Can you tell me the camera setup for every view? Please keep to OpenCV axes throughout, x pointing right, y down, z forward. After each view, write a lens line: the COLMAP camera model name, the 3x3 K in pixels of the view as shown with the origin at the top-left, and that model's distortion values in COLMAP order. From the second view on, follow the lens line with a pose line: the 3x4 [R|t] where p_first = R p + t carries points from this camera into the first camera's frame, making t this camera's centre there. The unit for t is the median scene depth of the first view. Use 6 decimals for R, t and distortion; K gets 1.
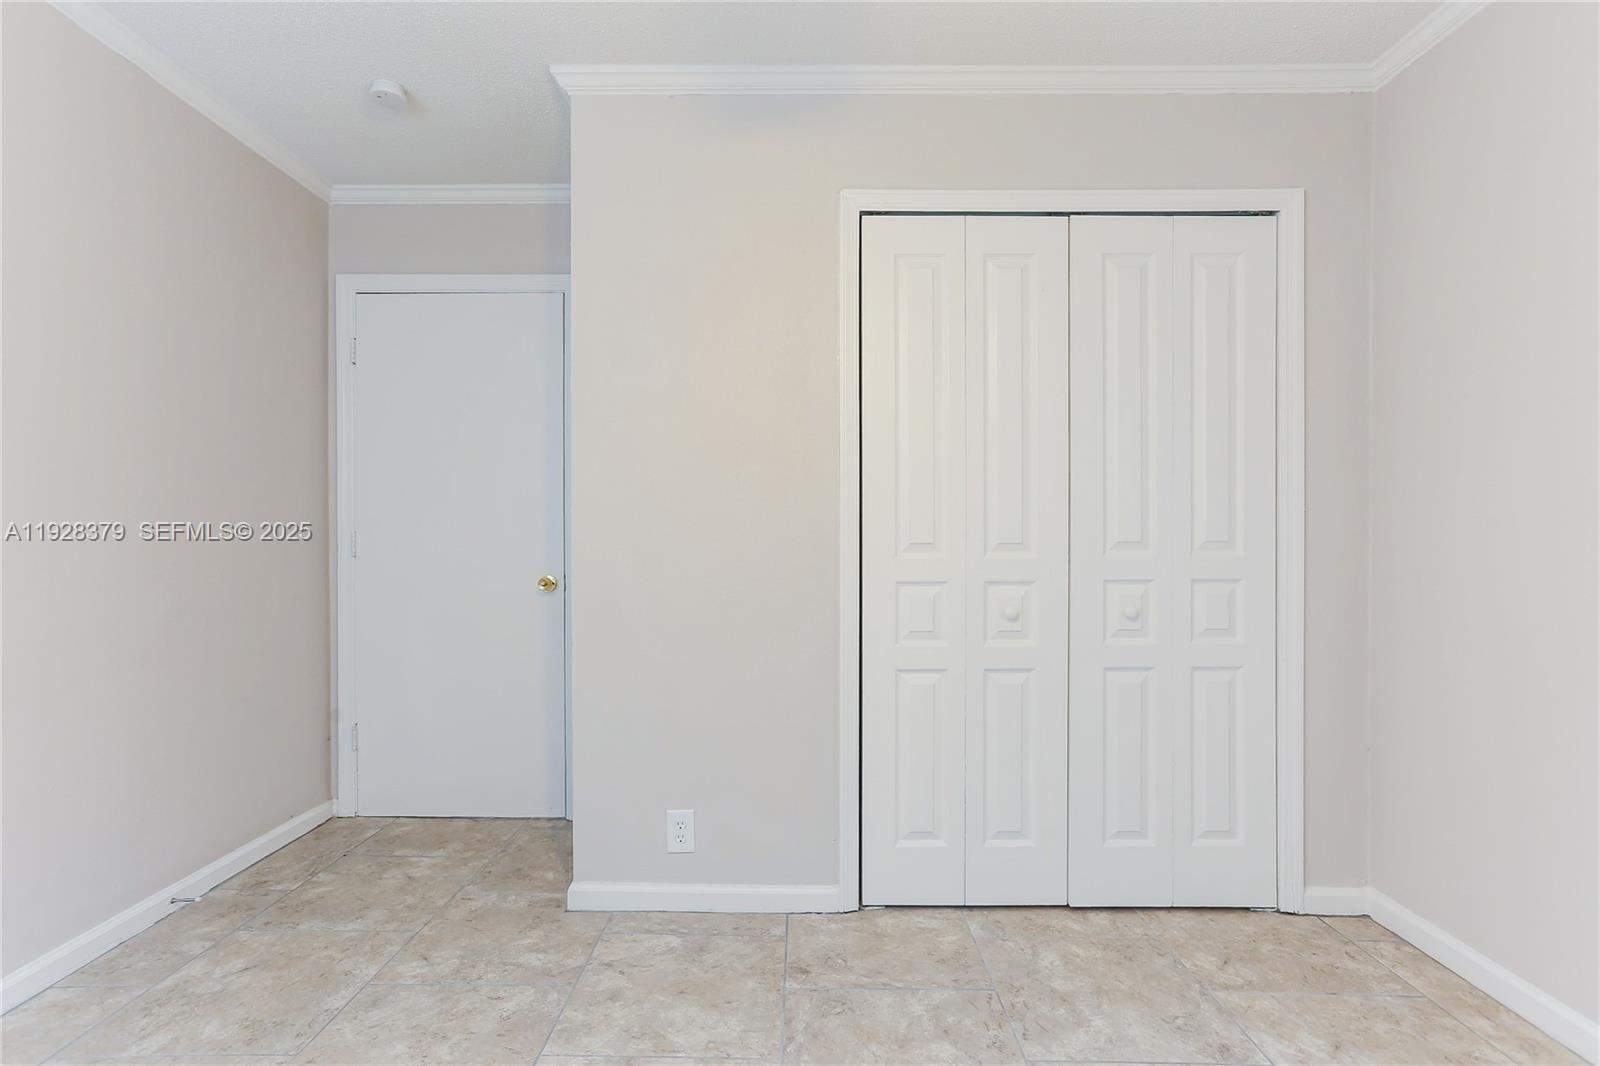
lens RADIAL K [[789.2, 0, 800.0], [0, 789.2, 533.0], [0, 0, 1]] dist [-0.030876, 0.031807]
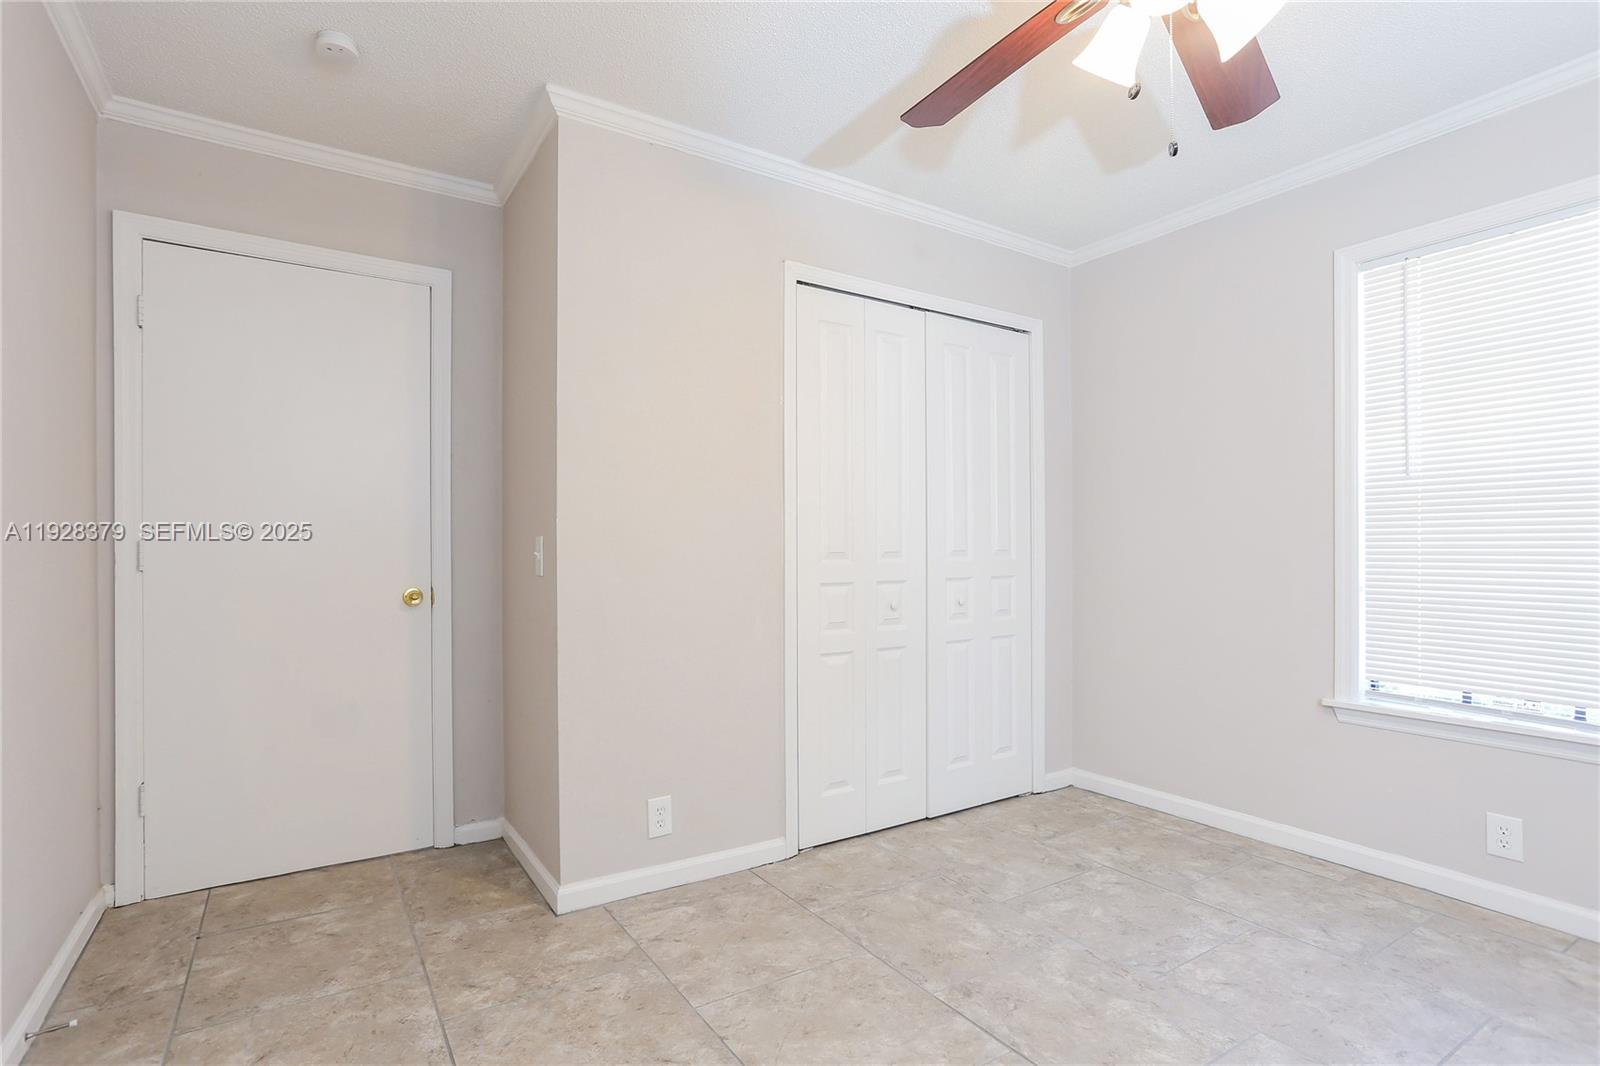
lens RADIAL K [[773.9, 0, 800.2], [0, 773.9, 536.6], [0, 0, 1]] dist [-0.051920, 0.028444]
pose [[0.838034, 0.007614, 0.545565, -0.579228], [-0.003179, 0.999954, -0.009071, -0.000544], [-0.545609, 0.005867, 0.838019, -0.001788]]
